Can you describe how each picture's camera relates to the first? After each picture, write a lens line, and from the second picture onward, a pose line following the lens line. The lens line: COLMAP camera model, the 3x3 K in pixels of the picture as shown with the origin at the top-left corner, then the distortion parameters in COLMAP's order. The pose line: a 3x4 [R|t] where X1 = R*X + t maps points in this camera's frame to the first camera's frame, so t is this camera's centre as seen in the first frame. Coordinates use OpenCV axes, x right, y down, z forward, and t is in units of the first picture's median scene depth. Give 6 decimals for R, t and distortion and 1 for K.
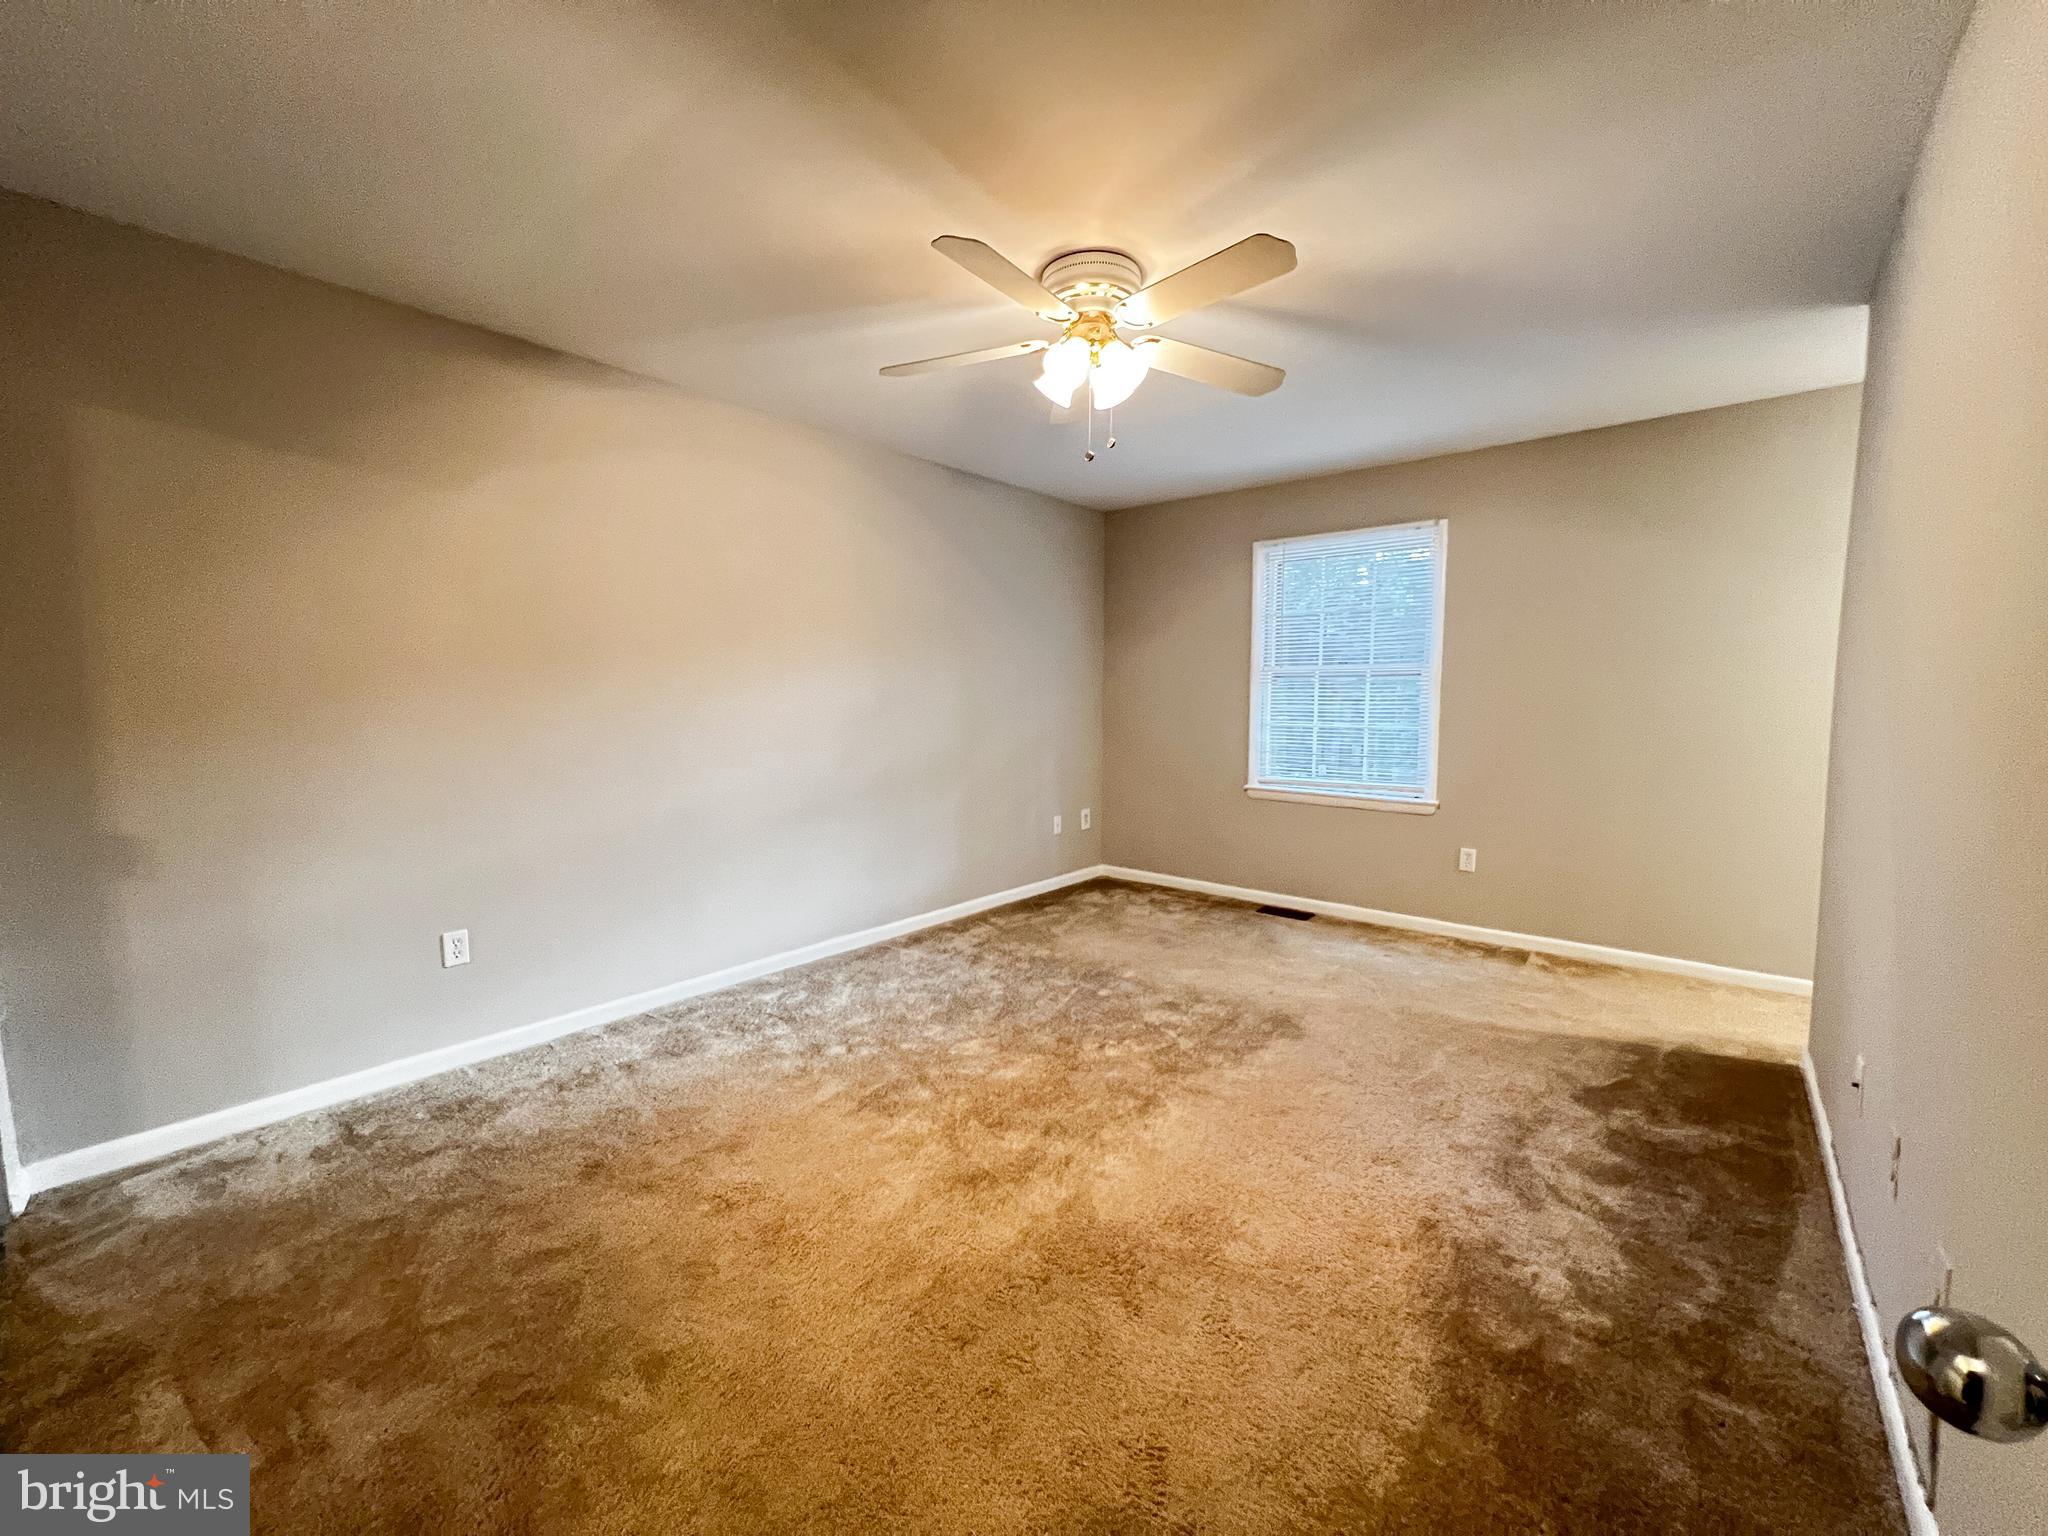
lens RADIAL K [[818.5, 0, 1012.0], [0, 818.5, 771.1], [0, 0, 1]] dist [-0.005309, -0.000058]
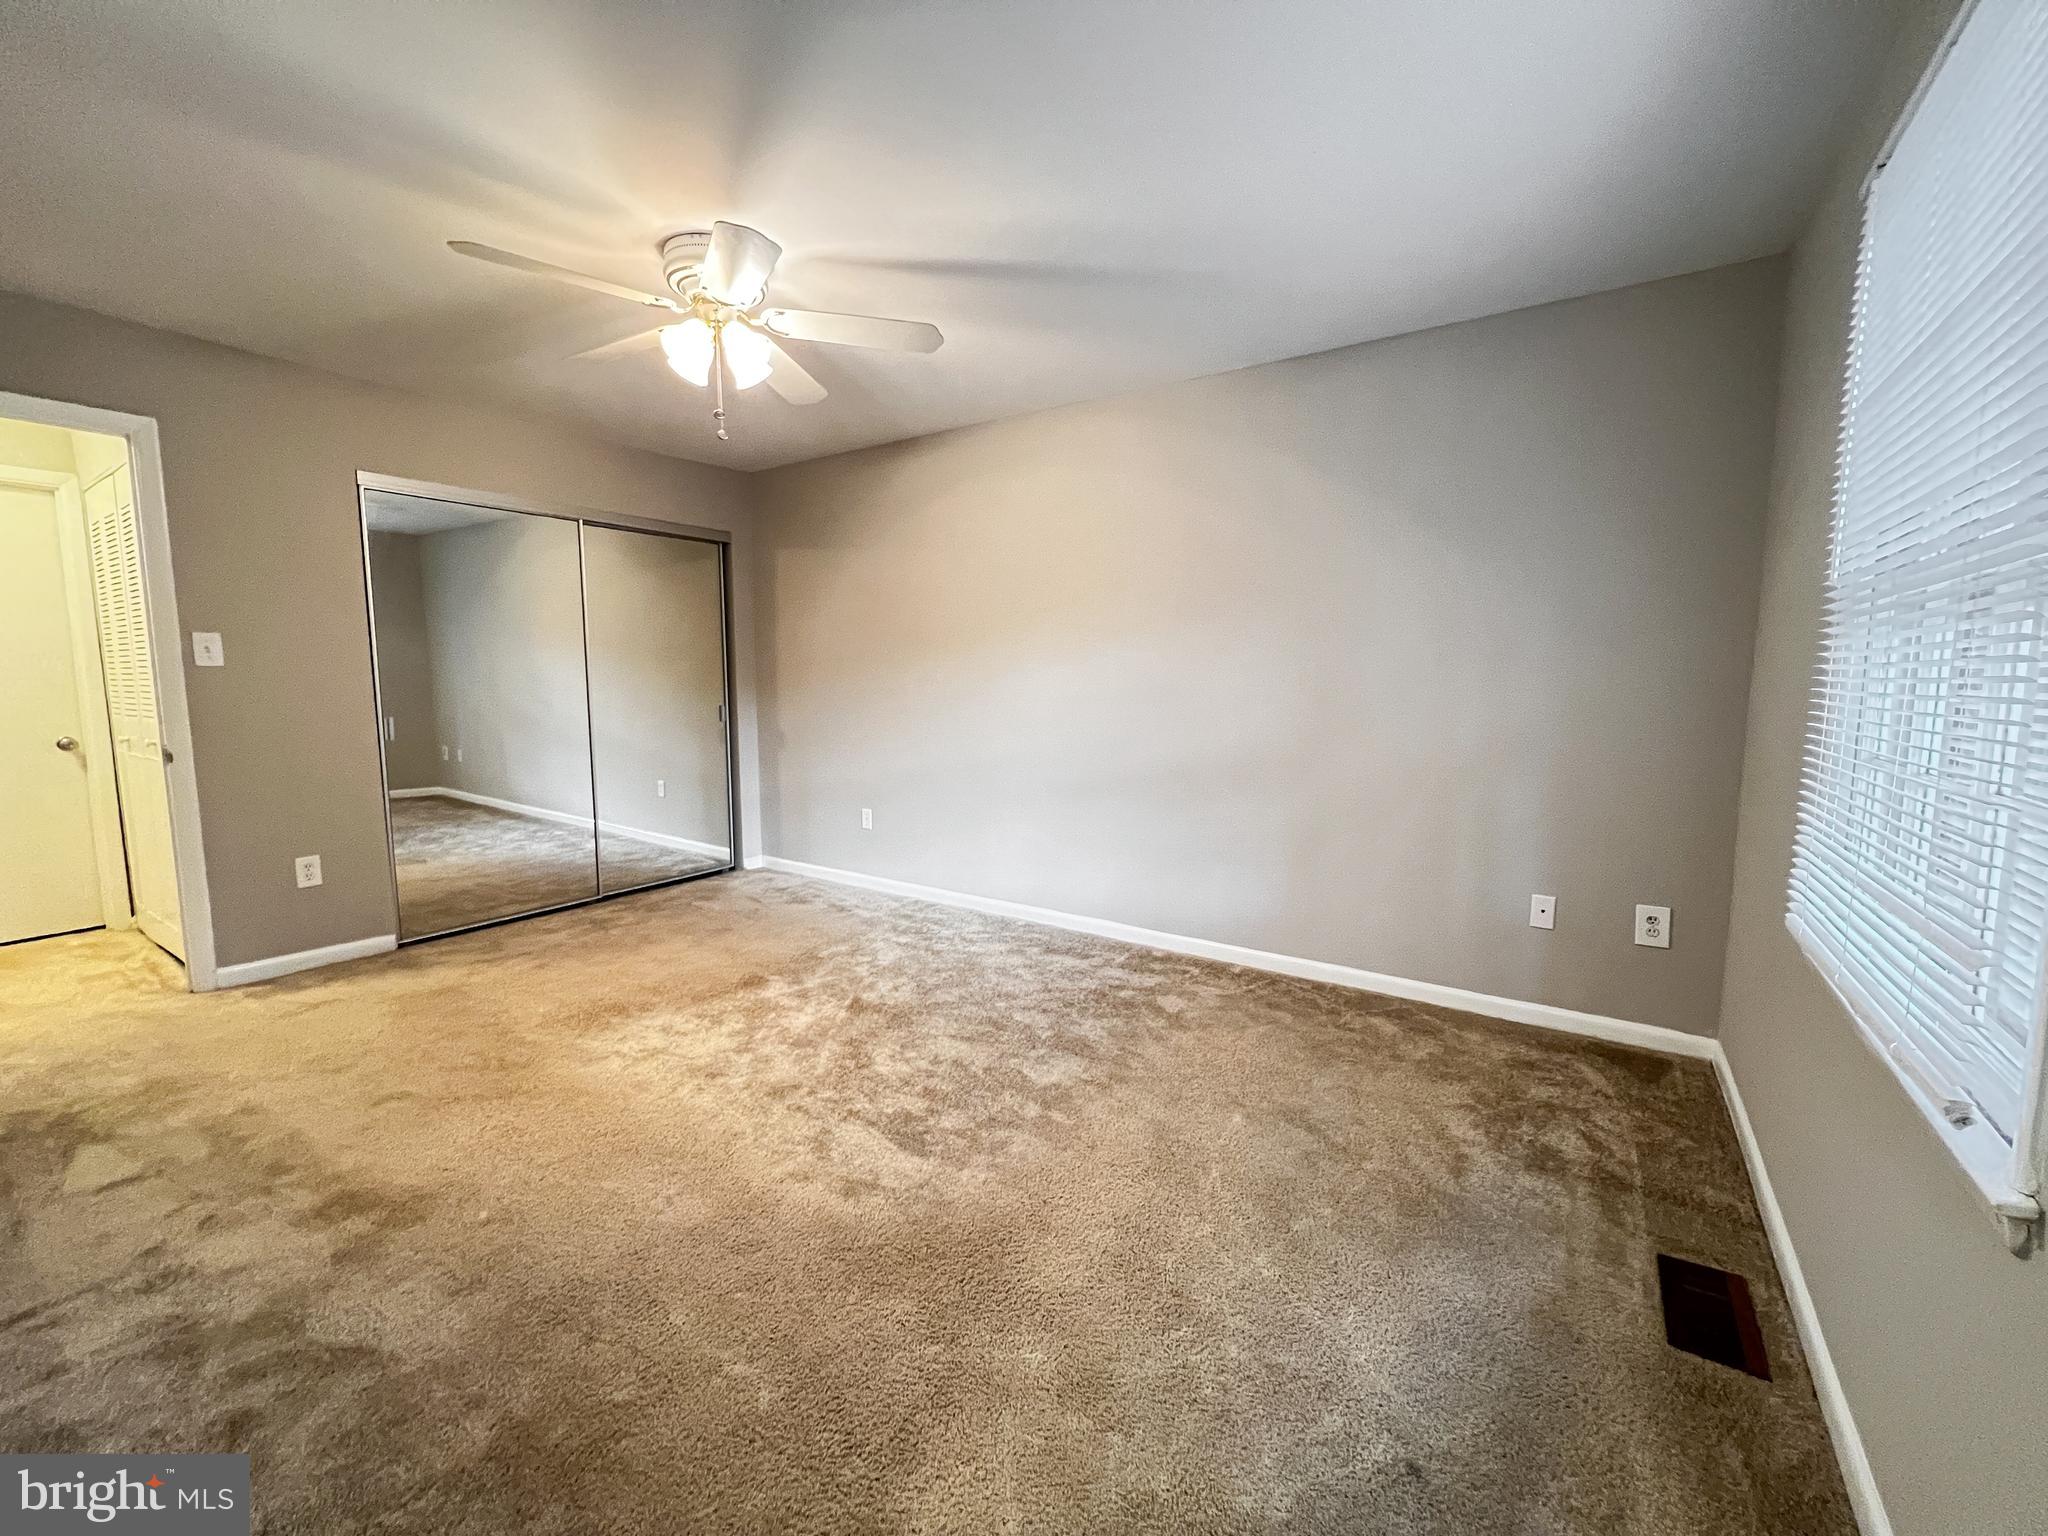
lens RADIAL K [[826.7, 0, 1011.2], [0, 826.7, 762.6], [0, 0, 1]] dist [-0.003168, 0.000948]
pose [[0.098341, 0.115762, -0.988397, 0.701279], [-0.089310, 0.990230, 0.107091, -0.075981], [0.991137, 0.077743, 0.107719, 0.736404]]
